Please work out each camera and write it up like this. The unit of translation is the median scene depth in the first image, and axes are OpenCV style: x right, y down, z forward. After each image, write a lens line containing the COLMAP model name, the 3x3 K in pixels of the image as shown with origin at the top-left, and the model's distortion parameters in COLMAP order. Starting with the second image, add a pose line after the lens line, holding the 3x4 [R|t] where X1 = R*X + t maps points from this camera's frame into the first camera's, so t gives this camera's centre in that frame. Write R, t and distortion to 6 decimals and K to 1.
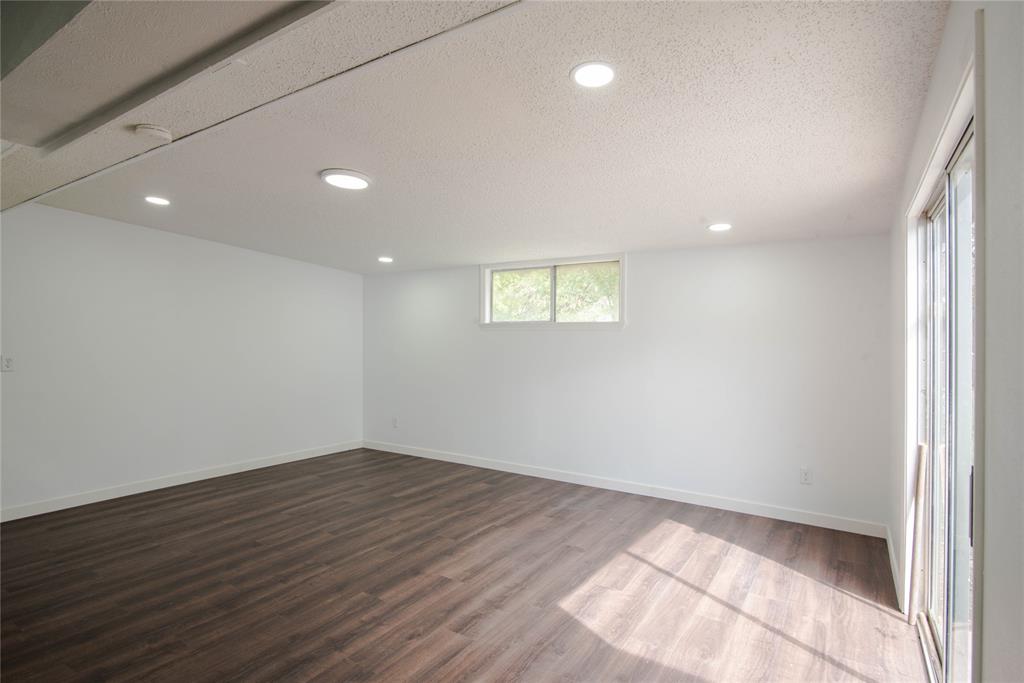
lens RADIAL K [[526.1, 0, 515.1], [0, 526.1, 338.2], [0, 0, 1]] dist [-0.018351, -0.000106]
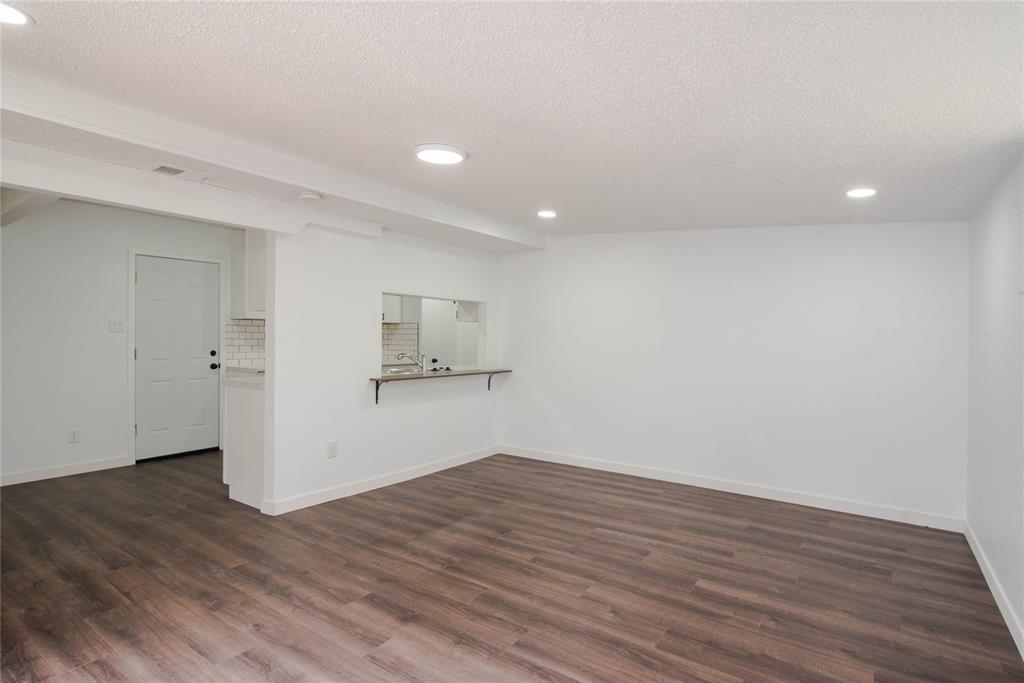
lens RADIAL K [[526.1, 0, 512.7], [0, 526.1, 341.2], [0, 0, 1]] dist [-0.018351, -0.000106]
pose [[-0.043473, 0.004509, -0.999044, 0.493388], [-0.010553, 0.999932, 0.004972, 0.013454], [0.998999, 0.010759, -0.043423, 0.978166]]
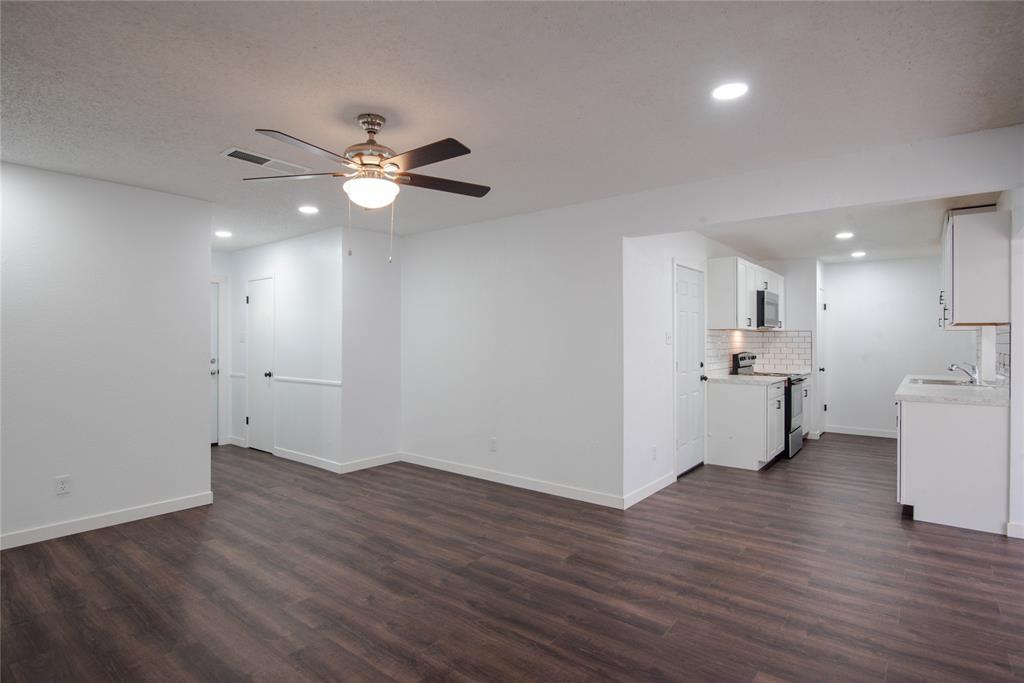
lens RADIAL K [[526.1, 0, 510.4], [0, 526.1, 337.9], [0, 0, 1]] dist [-0.018351, -0.000106]
pose [[-0.116580, -0.009628, -0.993135, 0.545170], [-0.003304, 0.999951, -0.009306, 0.004715], [0.993176, 0.002197, -0.116607, -0.349565]]
